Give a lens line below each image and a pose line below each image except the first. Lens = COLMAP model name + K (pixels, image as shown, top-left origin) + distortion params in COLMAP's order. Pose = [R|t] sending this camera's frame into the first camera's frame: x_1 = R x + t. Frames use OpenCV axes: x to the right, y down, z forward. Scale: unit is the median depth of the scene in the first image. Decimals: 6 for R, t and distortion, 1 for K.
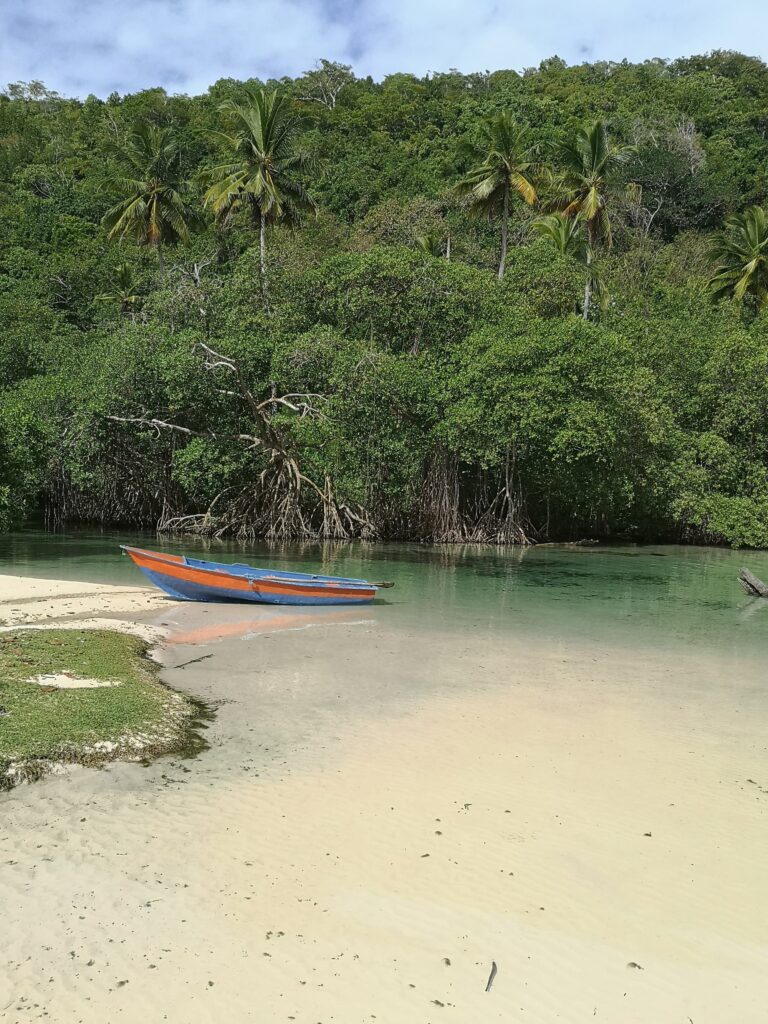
lens RADIAL K [[891.4, 0, 384.0], [0, 891.4, 512.0], [0, 0, 1]] dist [0.040288, -0.065443]
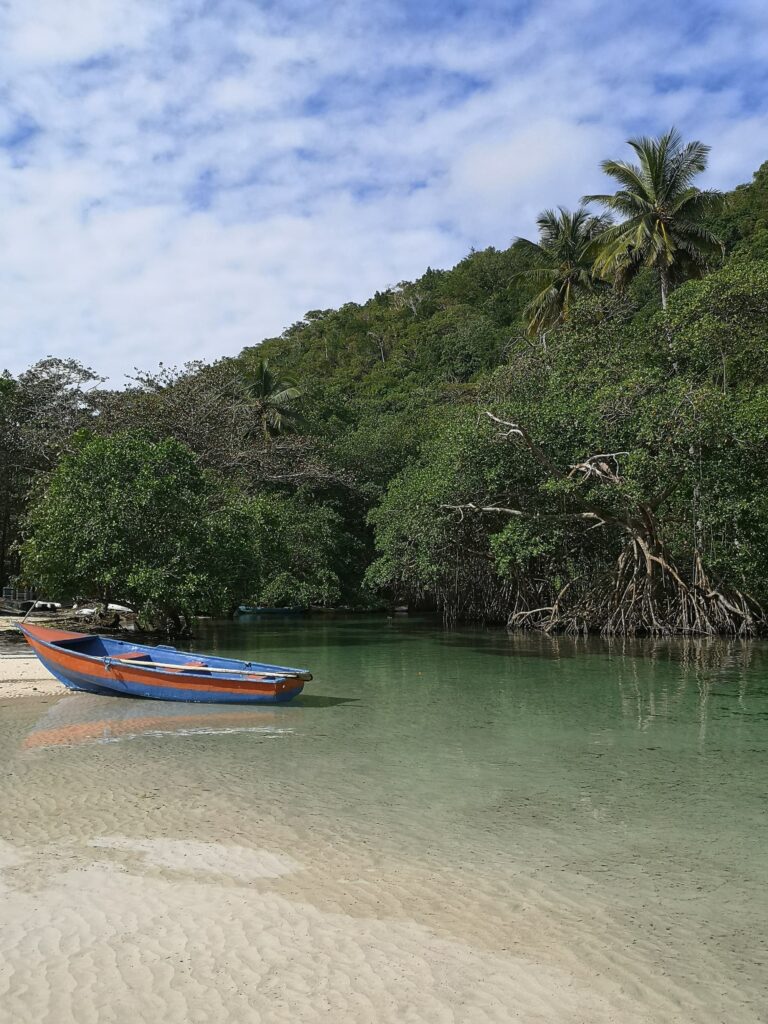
lens RADIAL K [[891.4, 0, 384.0], [0, 891.4, 512.0], [0, 0, 1]] dist [0.040288, -0.065443]
pose [[0.798219, -0.085969, -0.596202, 0.195456], [0.012765, 0.991955, -0.125945, 0.017756], [0.602233, 0.092922, 0.792894, 0.200324]]
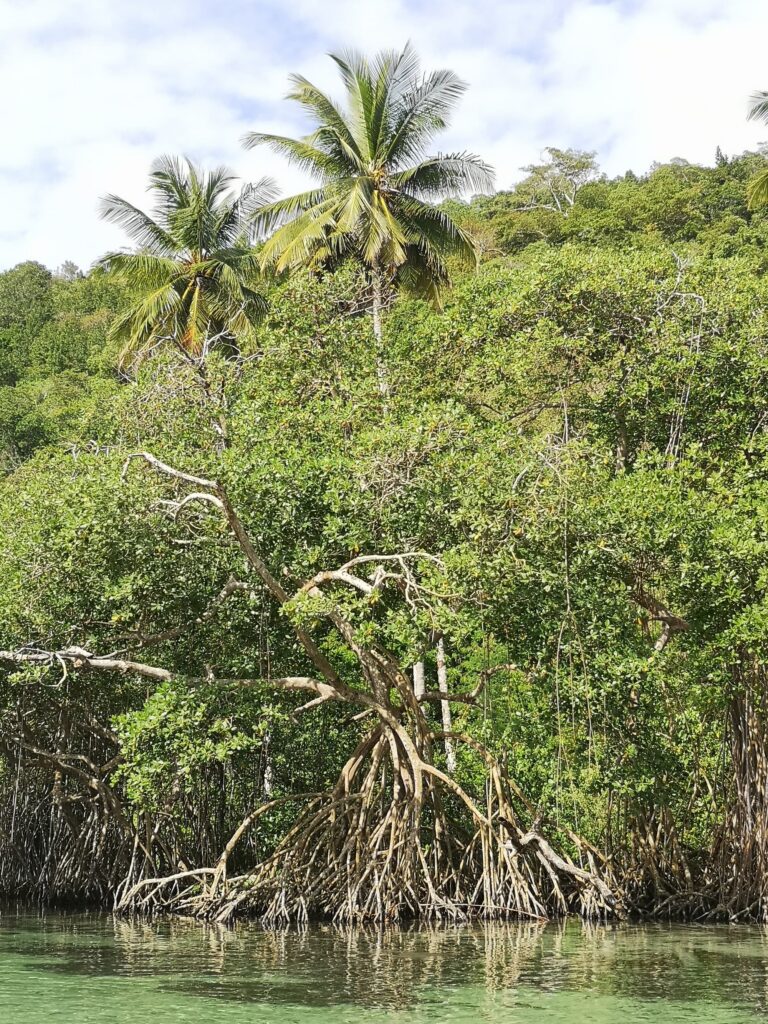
lens RADIAL K [[1421.5, 0, 384.0], [0, 1421.5, 512.0], [0, 0, 1]] dist [0.072962, 0.020091]
pose [[0.974168, -0.086595, -0.208561, 0.038821], [0.032778, 0.967998, -0.248809, 0.010284], [0.223432, 0.235546, 0.945831, 0.321616]]
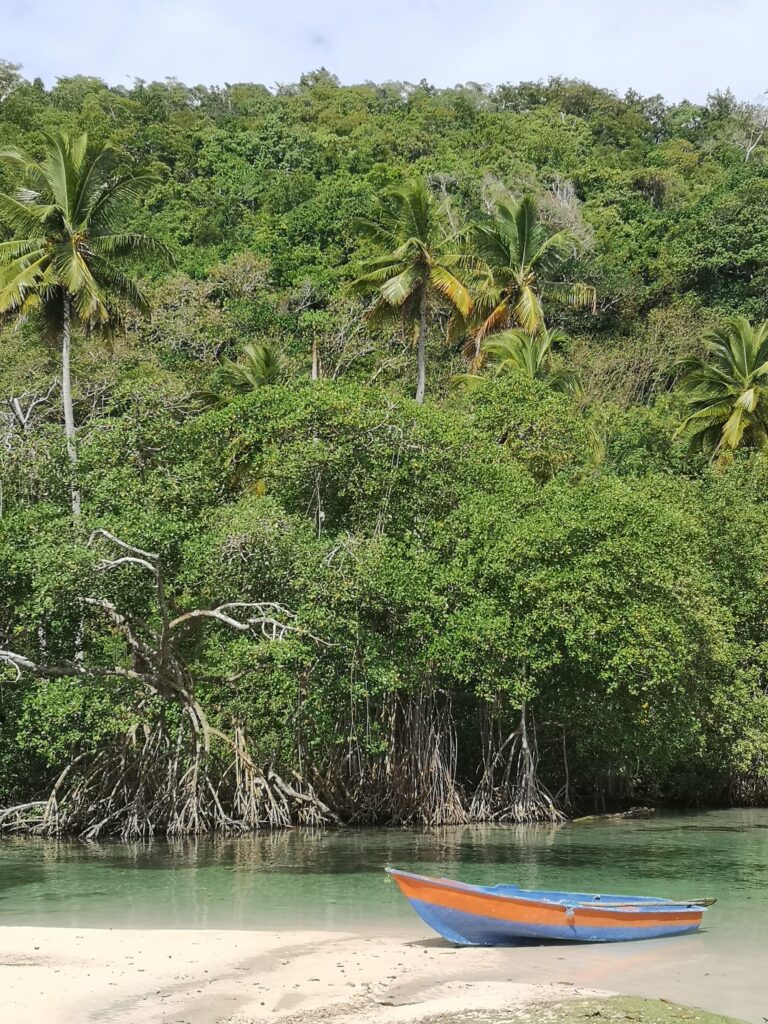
lens RADIAL K [[1450.9, 0, 384.0], [0, 1450.9, 512.0], [0, 0, 1]] dist [0.183689, -0.495137]
pose [[0.971136, -0.007493, 0.238410, -0.213794], [0.047339, 0.985679, -0.161853, -0.018883], [-0.233783, 0.168467, 0.957583, -0.041141]]
